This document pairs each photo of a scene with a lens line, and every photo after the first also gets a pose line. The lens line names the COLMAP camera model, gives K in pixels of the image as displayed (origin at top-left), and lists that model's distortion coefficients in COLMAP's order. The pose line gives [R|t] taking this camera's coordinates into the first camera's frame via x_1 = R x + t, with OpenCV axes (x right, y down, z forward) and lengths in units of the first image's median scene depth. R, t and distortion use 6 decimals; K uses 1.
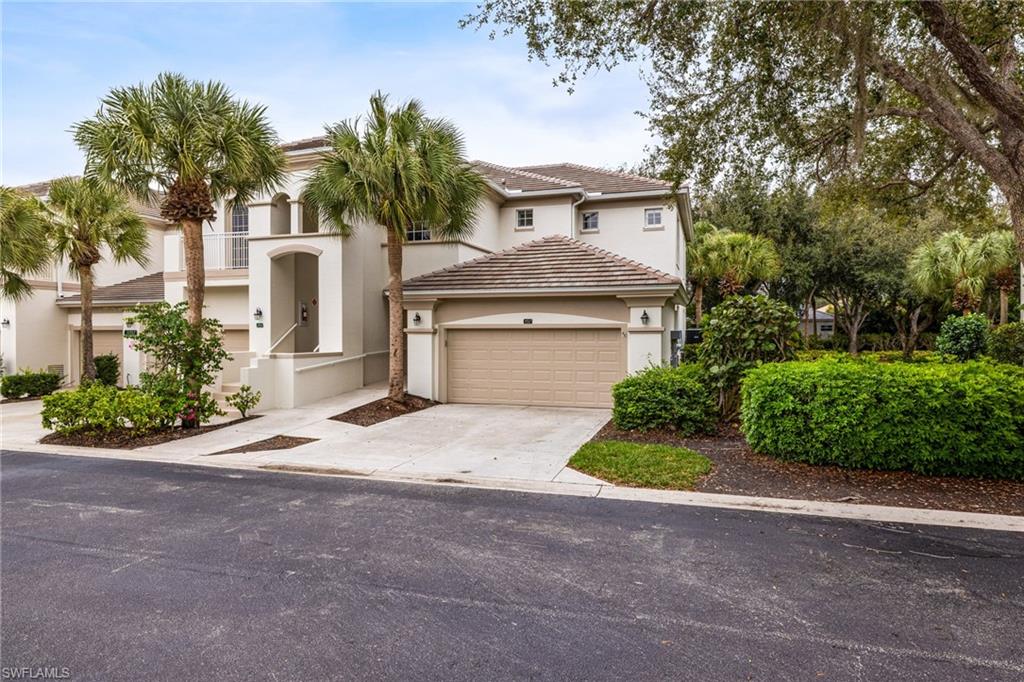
lens RADIAL K [[625.4, 0, 512.0], [0, 625.4, 341.0], [0, 0, 1]] dist [-0.002171, 0.001162]
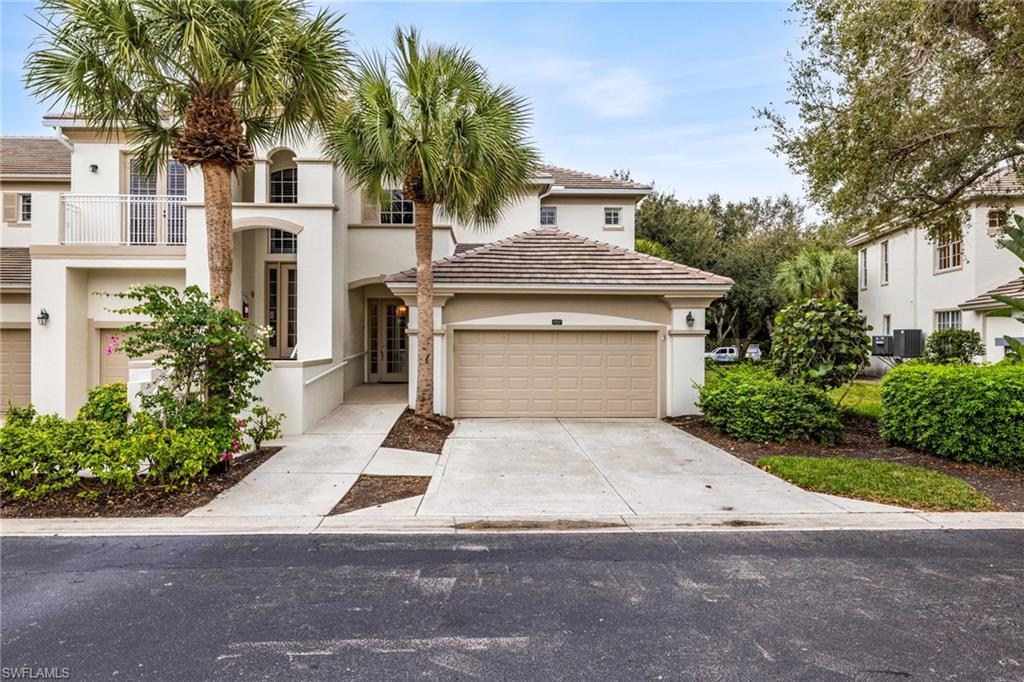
lens RADIAL K [[625.4, 0, 512.0], [0, 625.4, 341.0], [0, 0, 1]] dist [-0.002171, 0.001162]
pose [[0.939216, 0.003153, 0.343313, -0.342845], [-0.001251, 0.999983, -0.005761, 0.000556], [-0.343326, 0.004981, 0.939203, 0.196192]]
